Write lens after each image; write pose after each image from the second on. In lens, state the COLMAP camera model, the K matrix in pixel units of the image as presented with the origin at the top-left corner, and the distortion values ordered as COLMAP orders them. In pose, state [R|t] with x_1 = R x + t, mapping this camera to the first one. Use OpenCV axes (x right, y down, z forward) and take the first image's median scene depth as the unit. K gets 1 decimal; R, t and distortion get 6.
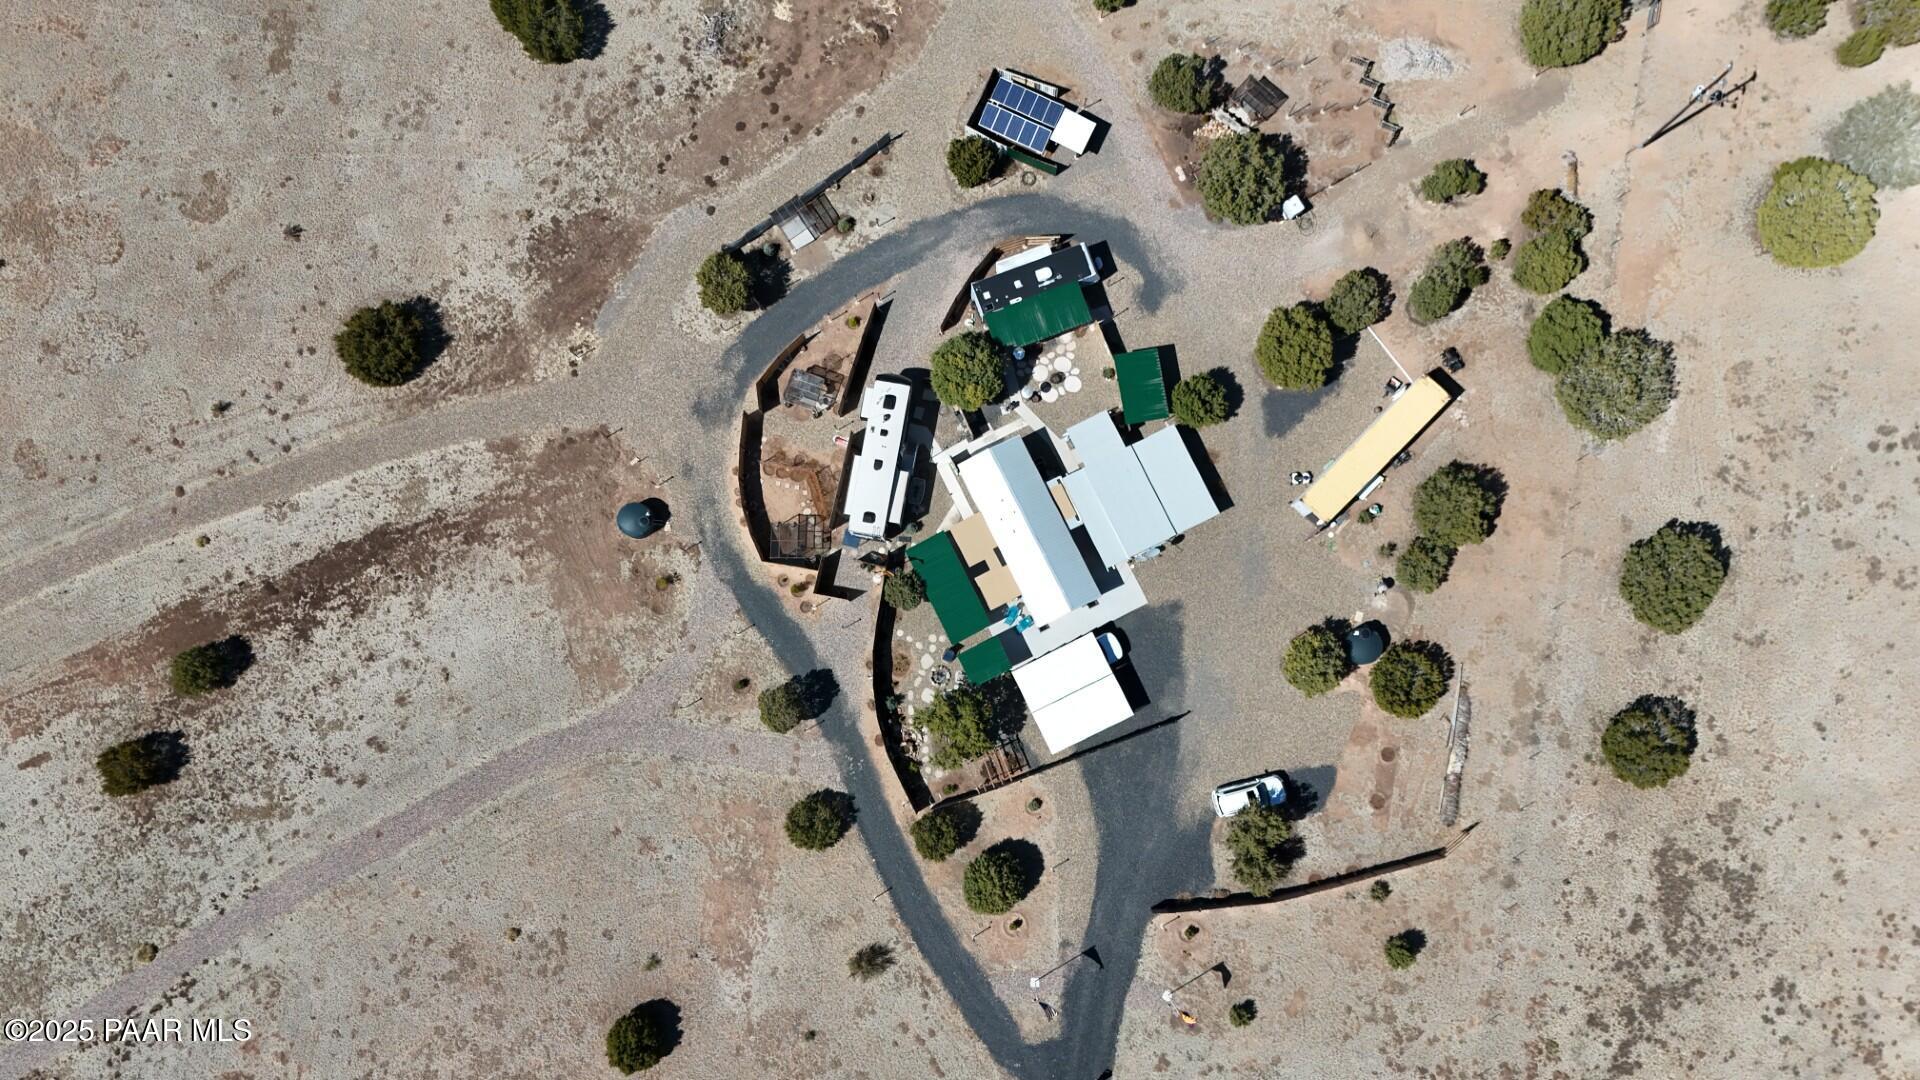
lens RADIAL K [[1409.9, 0, 959.7], [0, 1409.9, 535.9], [0, 0, 1]] dist [0.072518, -0.068255]
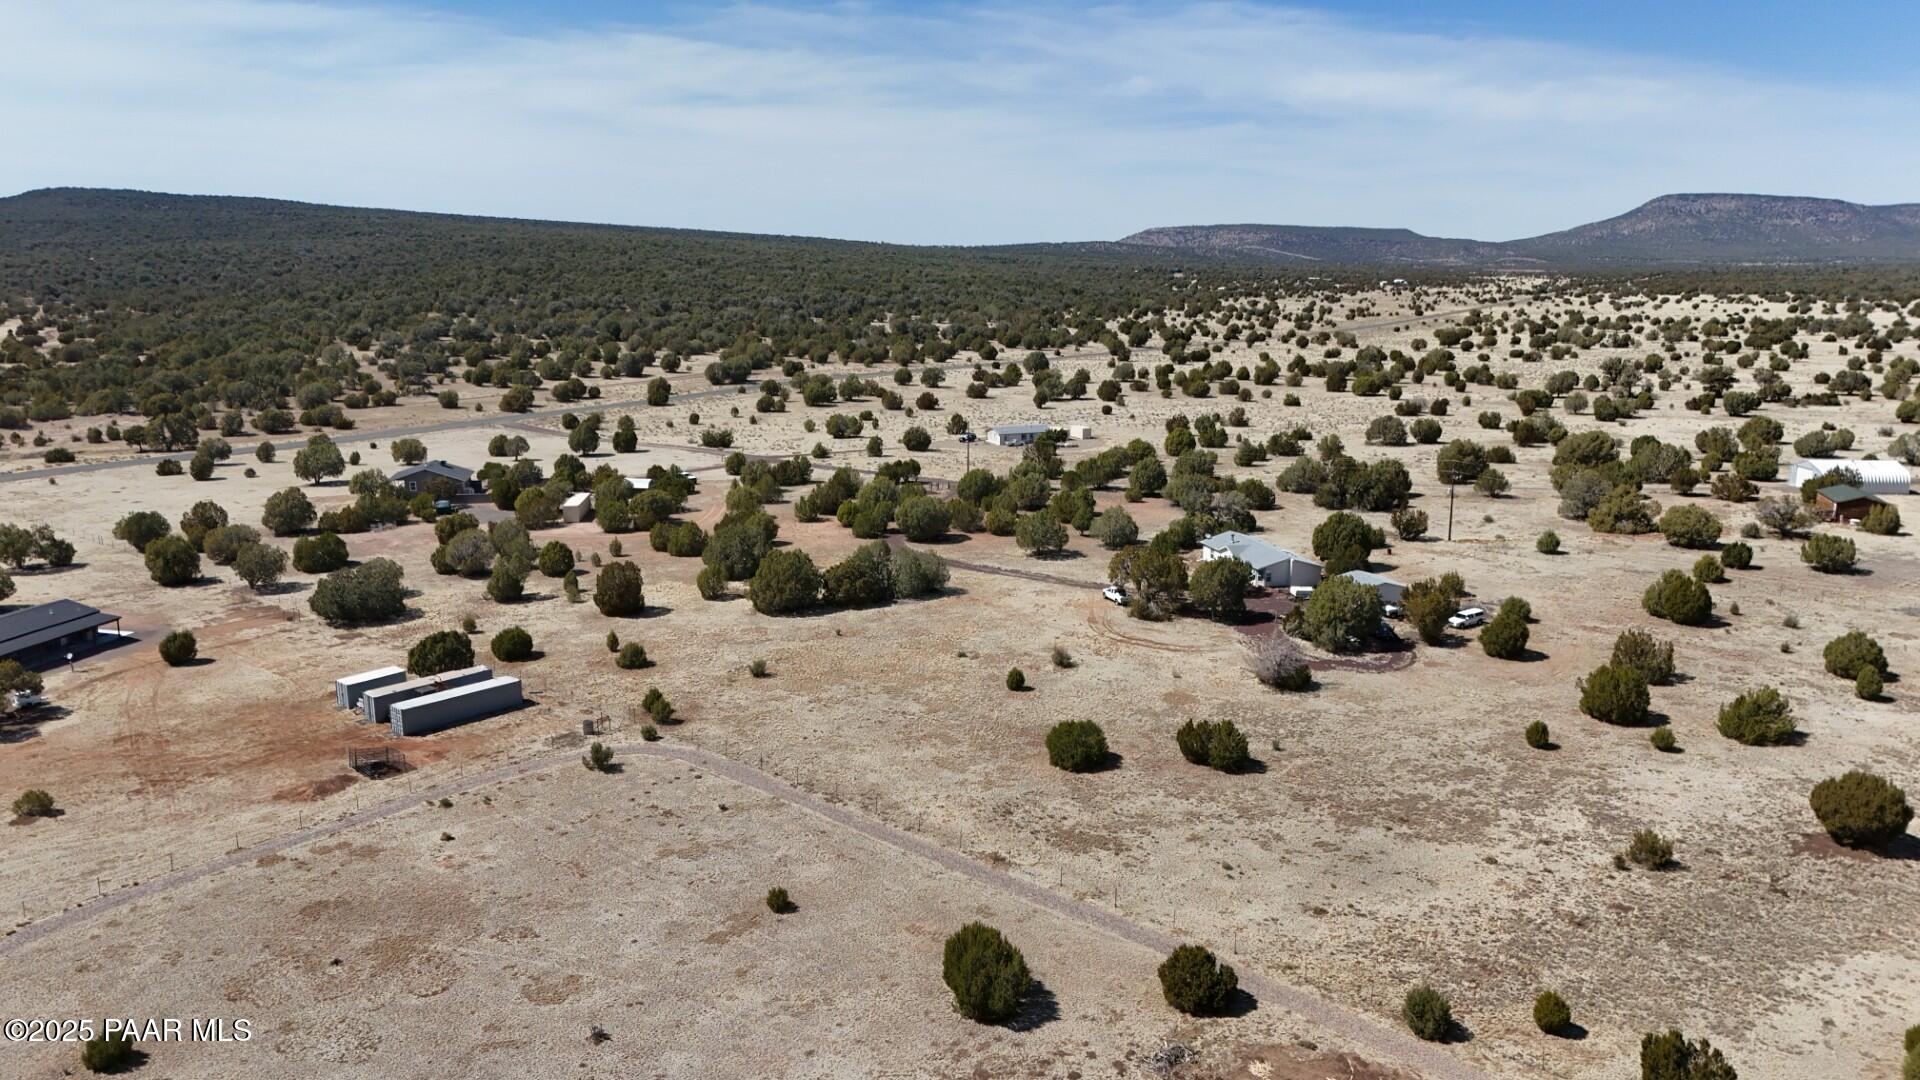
lens RADIAL K [[1409.9, 0, 963.6], [0, 1409.9, 539.3], [0, 0, 1]] dist [0.072518, -0.068255]
pose [[0.865022, 0.126229, -0.485595, 0.082069], [-0.500509, 0.284664, -0.817592, 0.283828], [0.035027, 0.950280, 0.309419, 0.497040]]
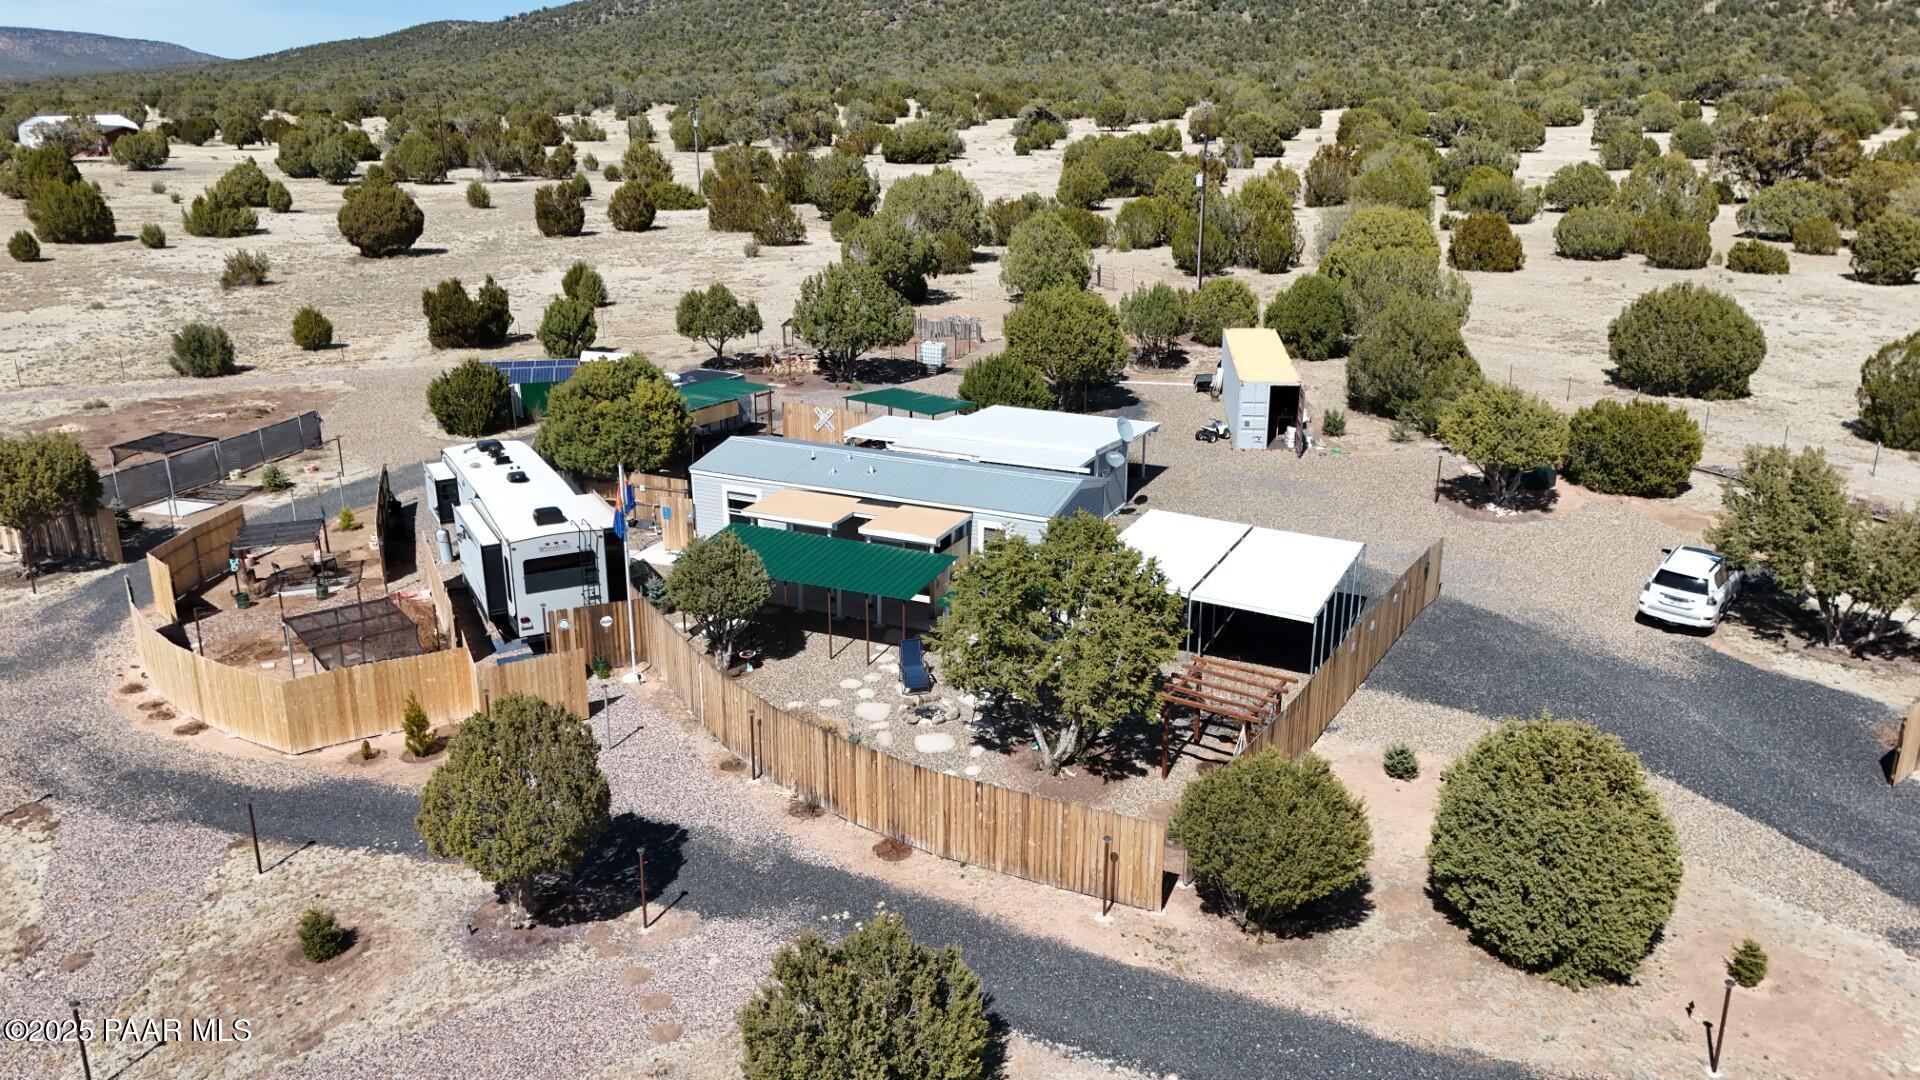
lens RADIAL K [[1409.9, 0, 964.6], [0, 1409.9, 535.8], [0, 0, 1]] dist [0.072518, -0.068255]
pose [[0.786875, -0.169068, 0.593501, -0.203755], [0.611129, 0.347085, -0.711374, 0.333724], [-0.085724, 0.922468, 0.376435, 0.815678]]
